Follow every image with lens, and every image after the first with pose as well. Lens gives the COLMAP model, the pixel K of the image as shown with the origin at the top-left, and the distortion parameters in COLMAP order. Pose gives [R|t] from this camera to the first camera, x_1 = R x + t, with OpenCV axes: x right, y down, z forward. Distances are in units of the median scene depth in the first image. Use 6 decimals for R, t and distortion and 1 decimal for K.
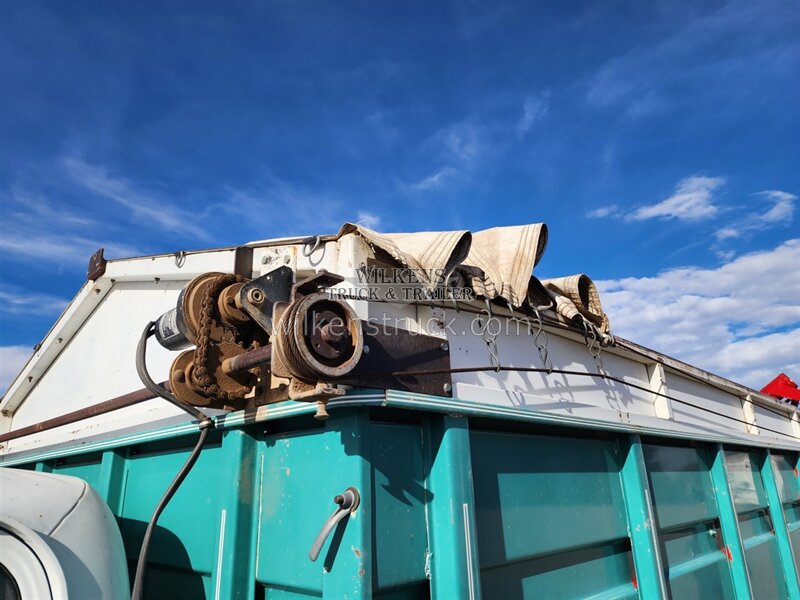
lens RADIAL K [[539.5, 0, 390.5], [0, 539.5, 299.8], [0, 0, 1]] dist [0.034666, -0.002652]
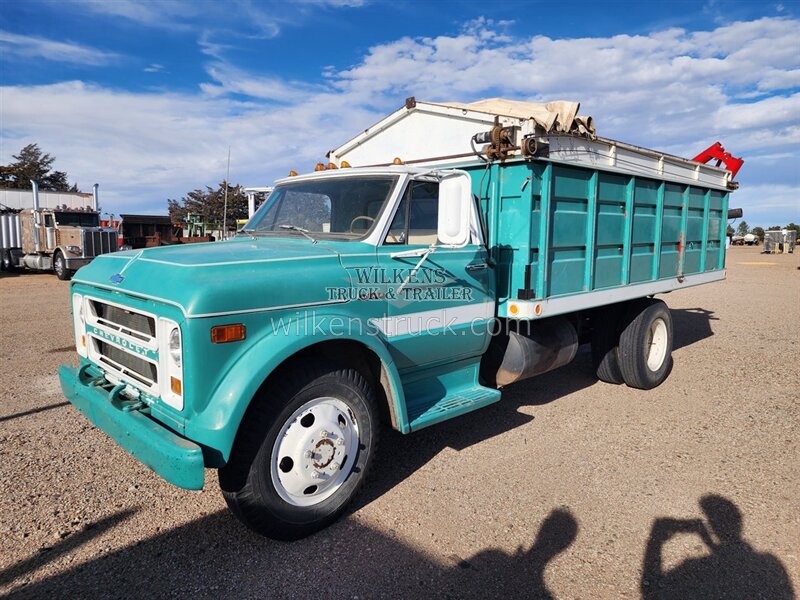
lens RADIAL K [[539.5, 0, 390.5], [0, 539.5, 299.8], [0, 0, 1]] dist [0.034666, -0.002652]
pose [[0.999331, 0.032274, -0.017187, -0.822016], [-0.021388, 0.897177, 0.441152, -0.543185], [0.029658, -0.440490, 0.897268, -2.704374]]
